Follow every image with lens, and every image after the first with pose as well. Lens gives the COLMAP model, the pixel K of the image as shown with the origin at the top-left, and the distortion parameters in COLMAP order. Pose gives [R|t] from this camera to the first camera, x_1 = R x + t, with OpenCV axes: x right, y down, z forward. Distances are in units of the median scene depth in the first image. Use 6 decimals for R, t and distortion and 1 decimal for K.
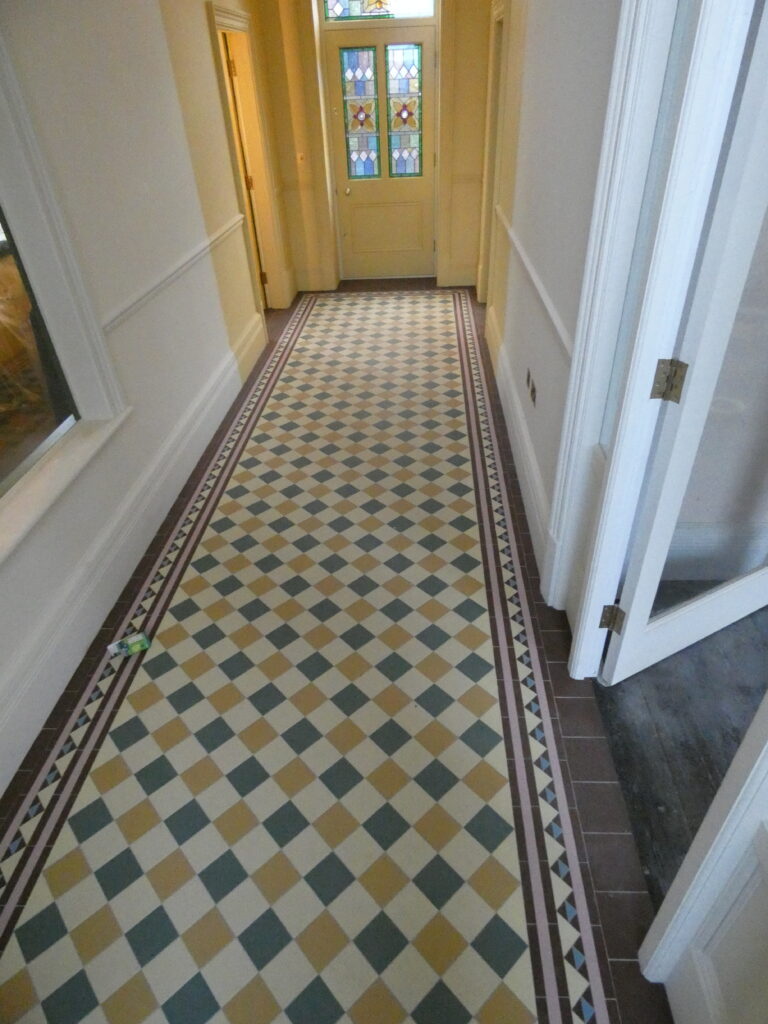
lens RADIAL K [[617.0, 0, 383.5], [0, 617.0, 510.1], [0, 0, 1]] dist [0.020104, -0.000549]
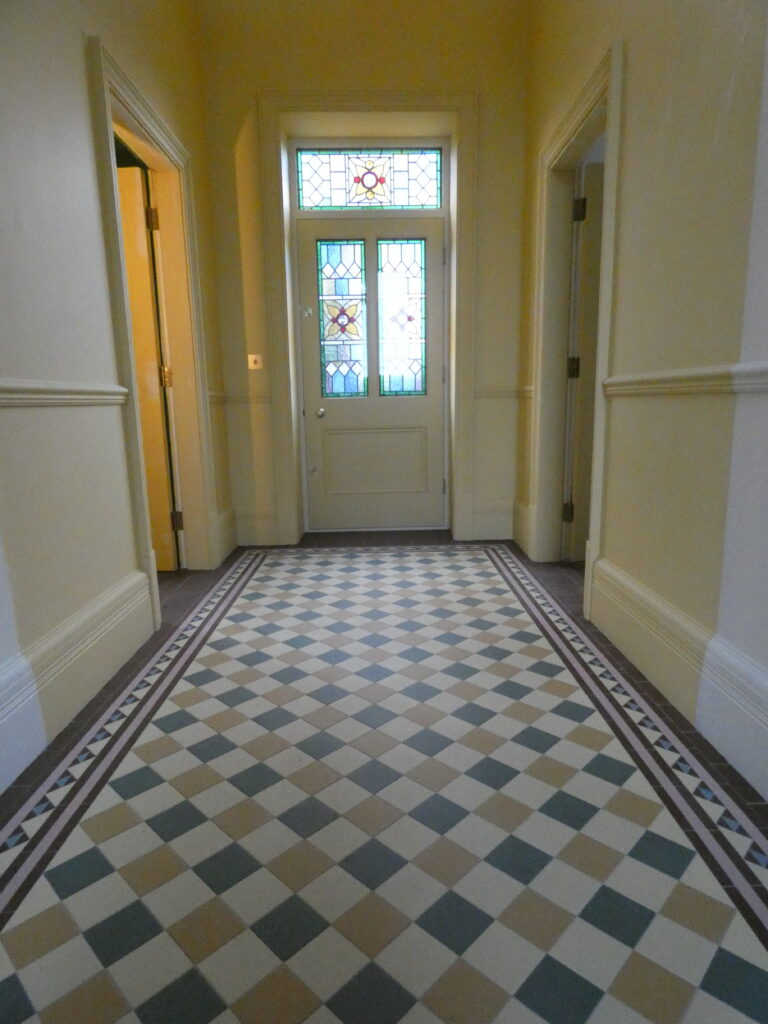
lens RADIAL K [[617.0, 0, 381.5], [0, 617.0, 512.1], [0, 0, 1]] dist [0.020104, -0.000549]
pose [[0.997570, 0.011673, 0.068684, -0.038139], [0.018435, 0.906498, -0.421807, -0.127816], [-0.067186, 0.422048, 0.904080, 0.446374]]
